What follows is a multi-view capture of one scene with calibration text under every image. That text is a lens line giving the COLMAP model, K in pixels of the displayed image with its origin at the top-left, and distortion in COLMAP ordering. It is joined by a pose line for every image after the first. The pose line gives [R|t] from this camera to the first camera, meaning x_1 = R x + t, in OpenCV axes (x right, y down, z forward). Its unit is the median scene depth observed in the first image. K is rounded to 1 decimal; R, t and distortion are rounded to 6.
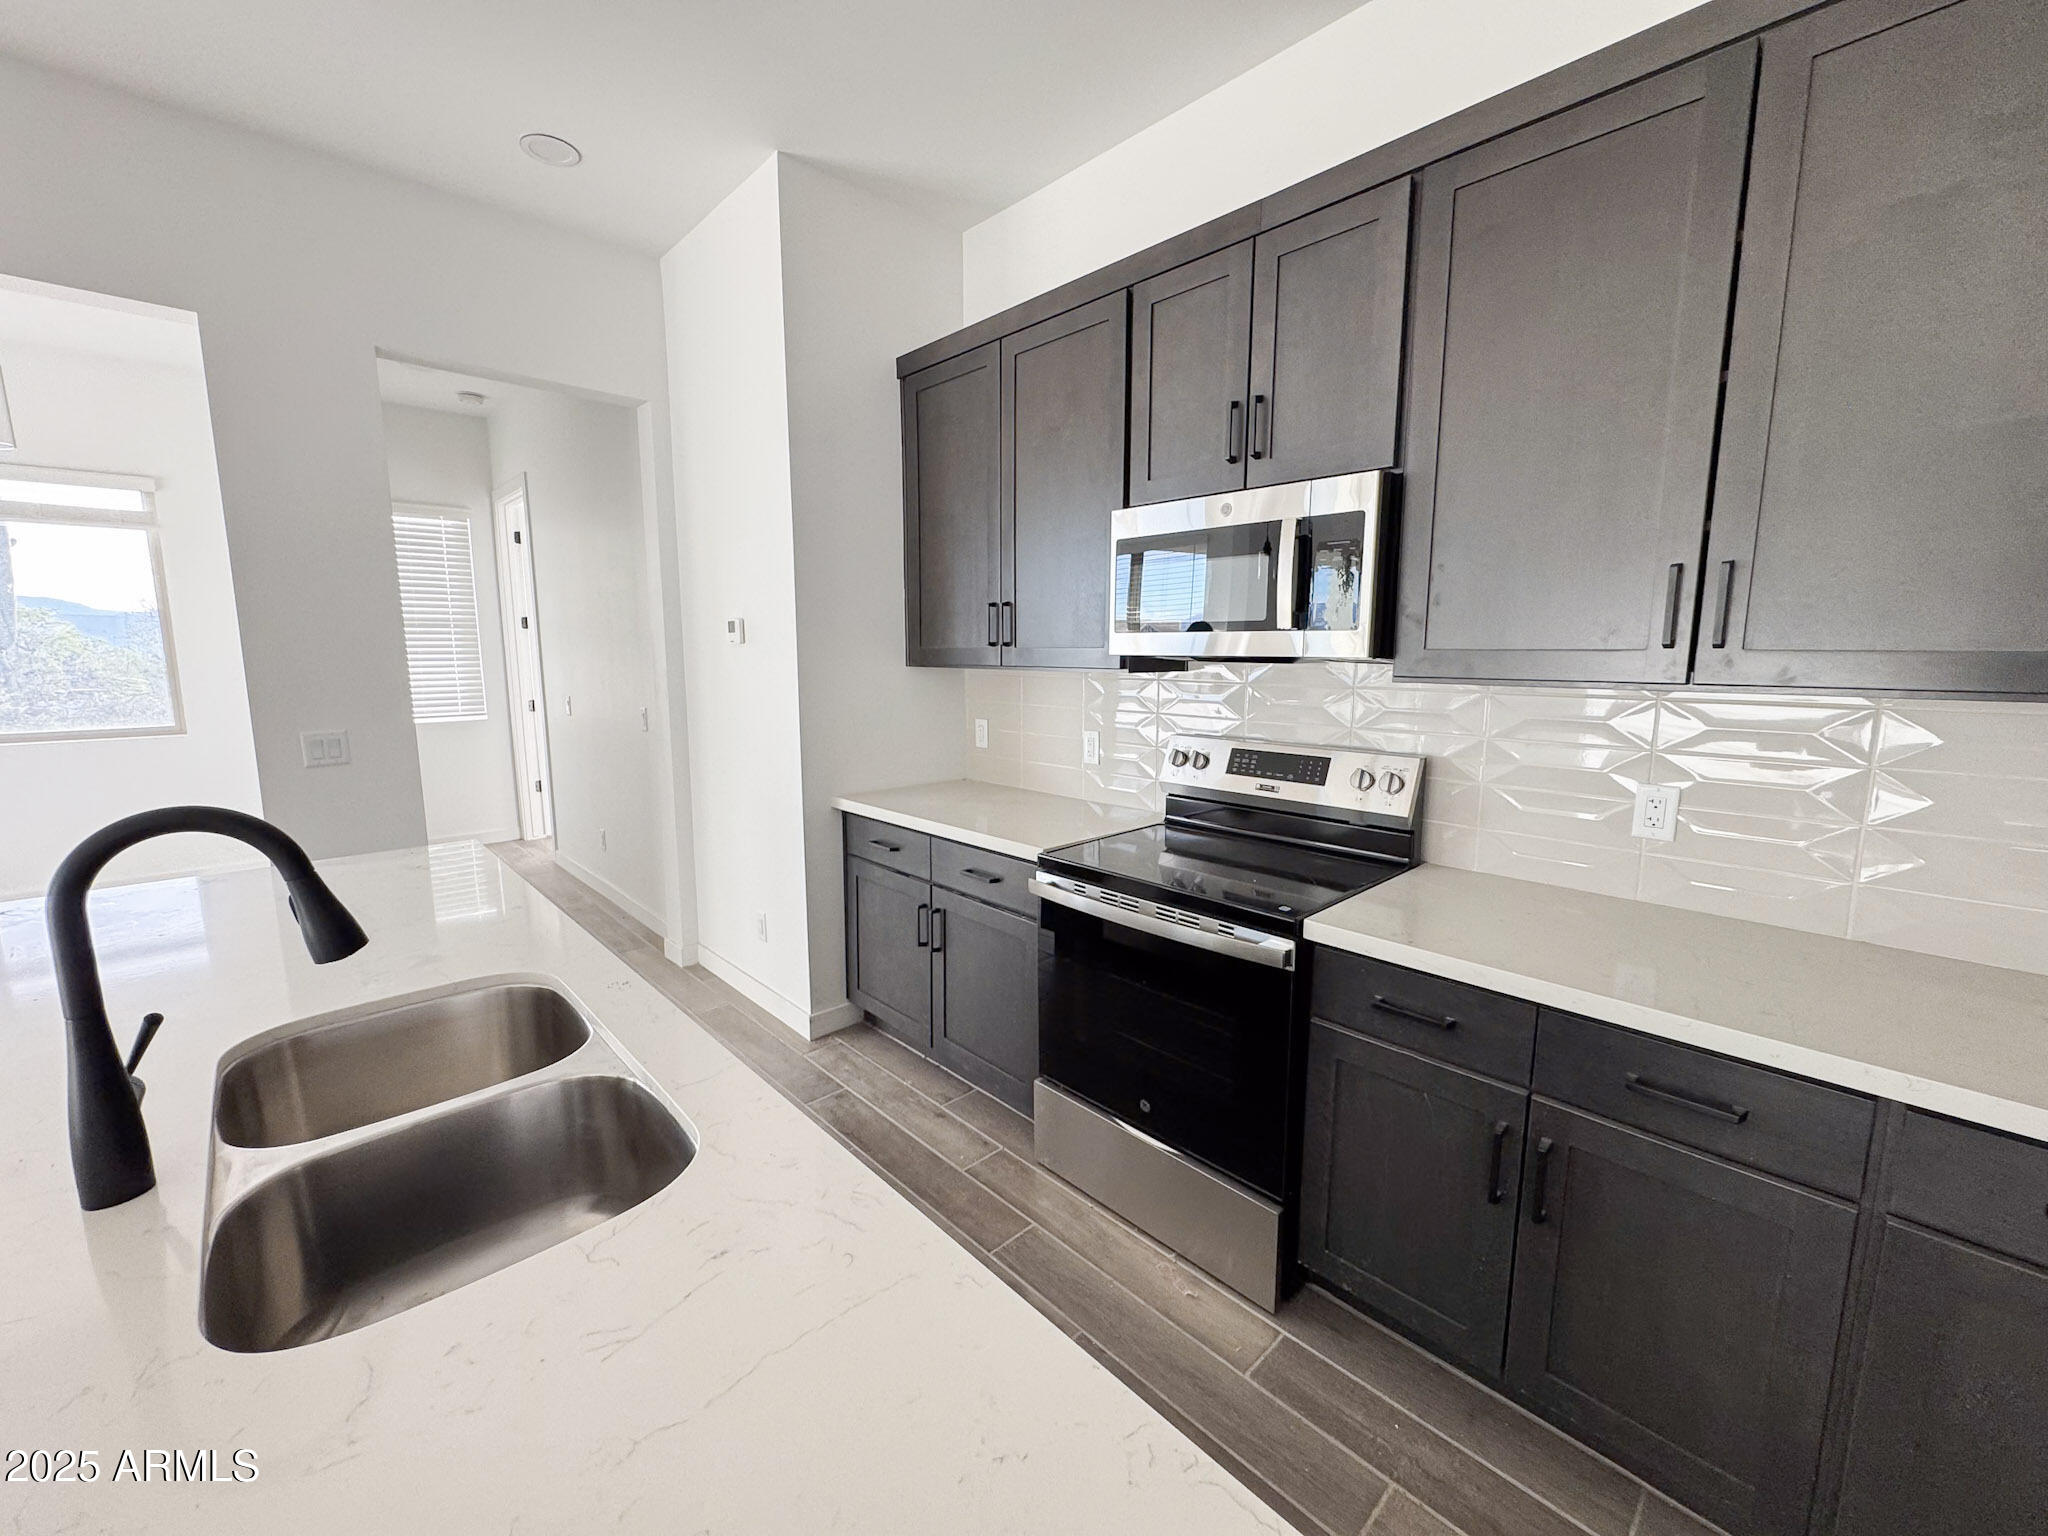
lens RADIAL K [[816.4, 0, 1023.4], [0, 816.4, 763.9], [0, 0, 1]] dist [-0.002158, -0.000114]
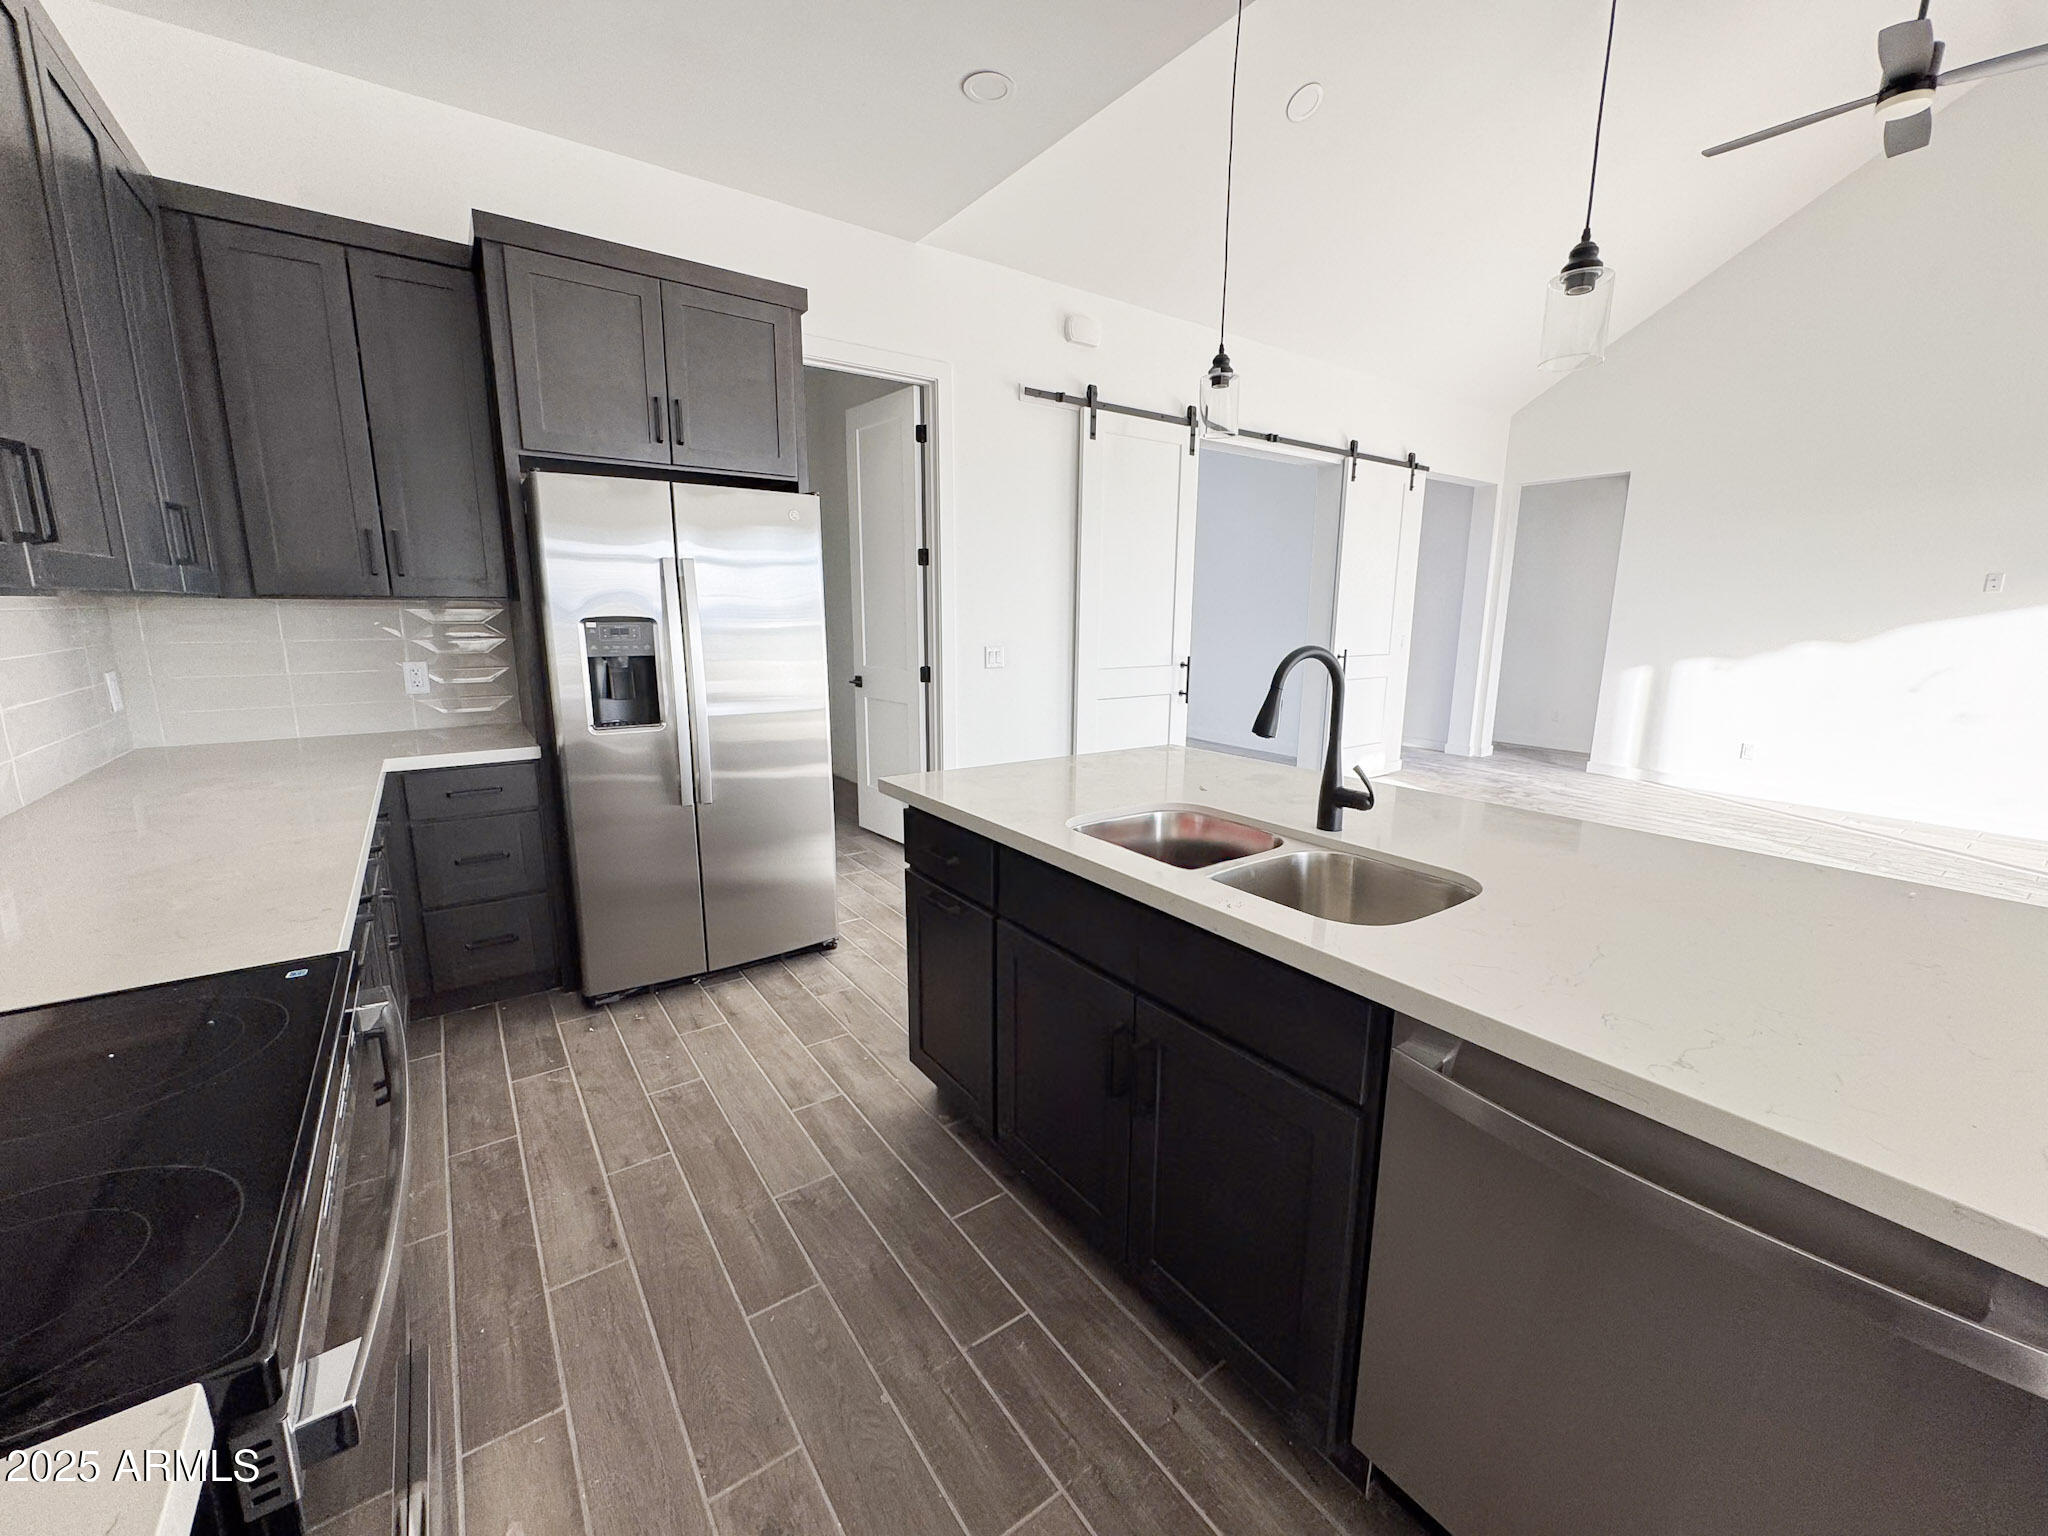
lens RADIAL K [[816.4, 0, 1023.4], [0, 816.4, 763.9], [0, 0, 1]] dist [-0.002158, -0.000114]
pose [[-0.991096, -0.032916, 0.129015, -0.227126], [0.011099, 0.945165, 0.326403, -0.128178], [-0.132684, 0.324929, -0.936385, 1.166793]]
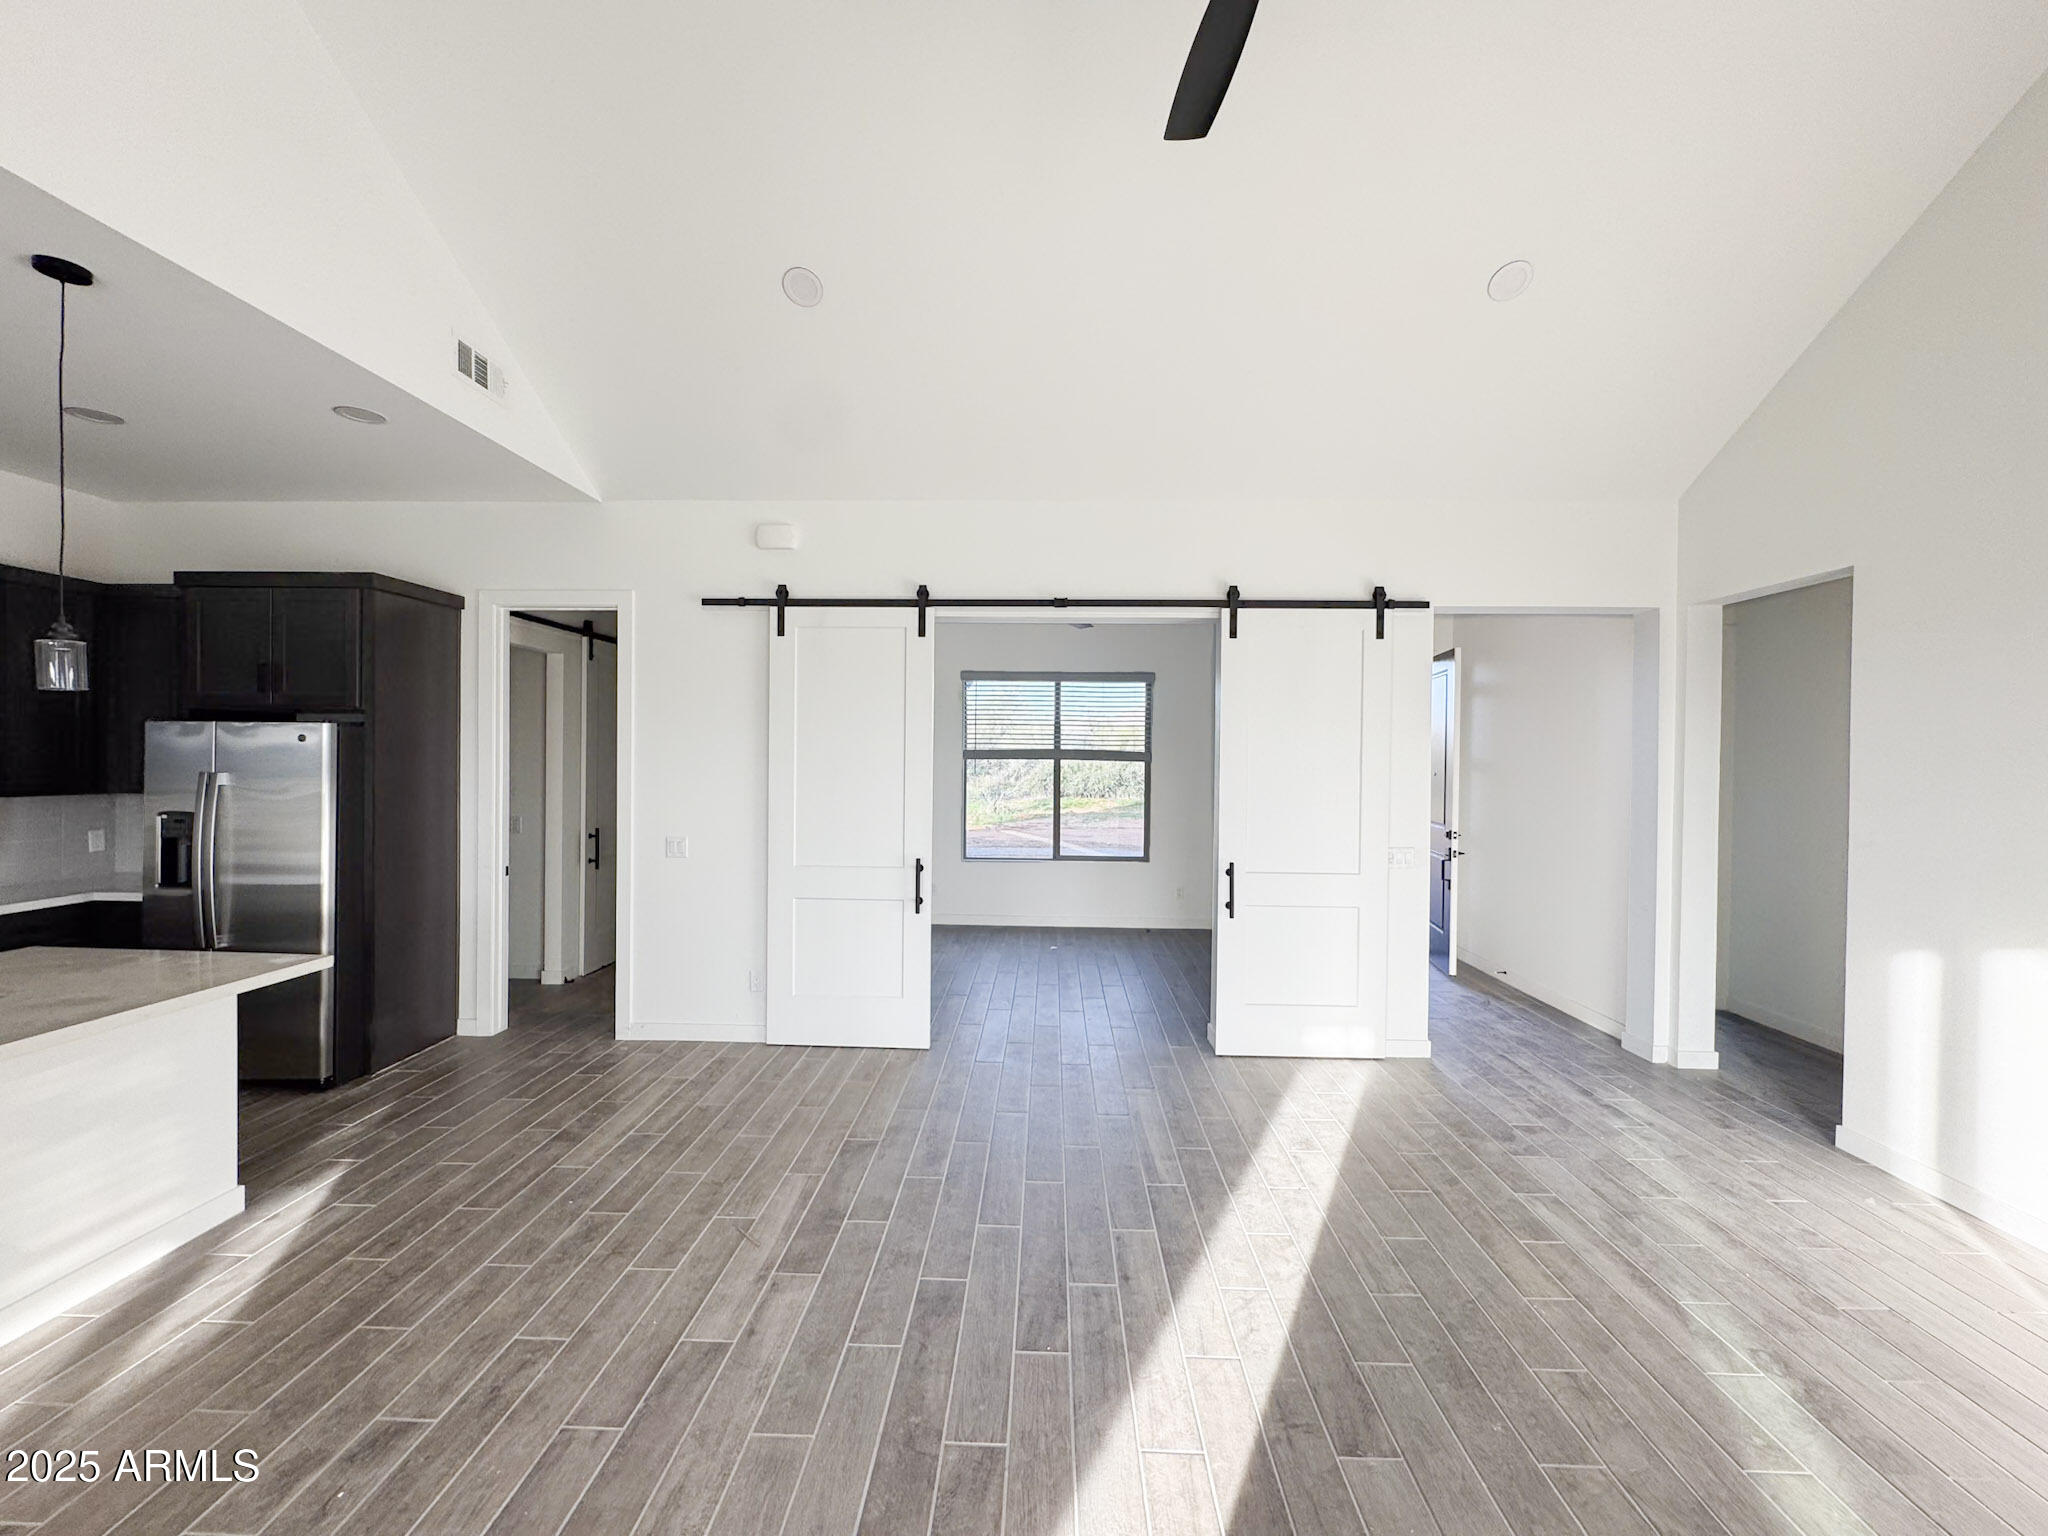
lens RADIAL K [[816.4, 0, 1023.4], [0, 816.4, 763.9], [0, 0, 1]] dist [-0.002158, -0.000114]
pose [[-0.703898, -0.015834, 0.710124, -2.055129], [0.090169, 0.989671, 0.111445, -0.081261], [-0.704554, 0.142477, -0.695200, -0.042228]]
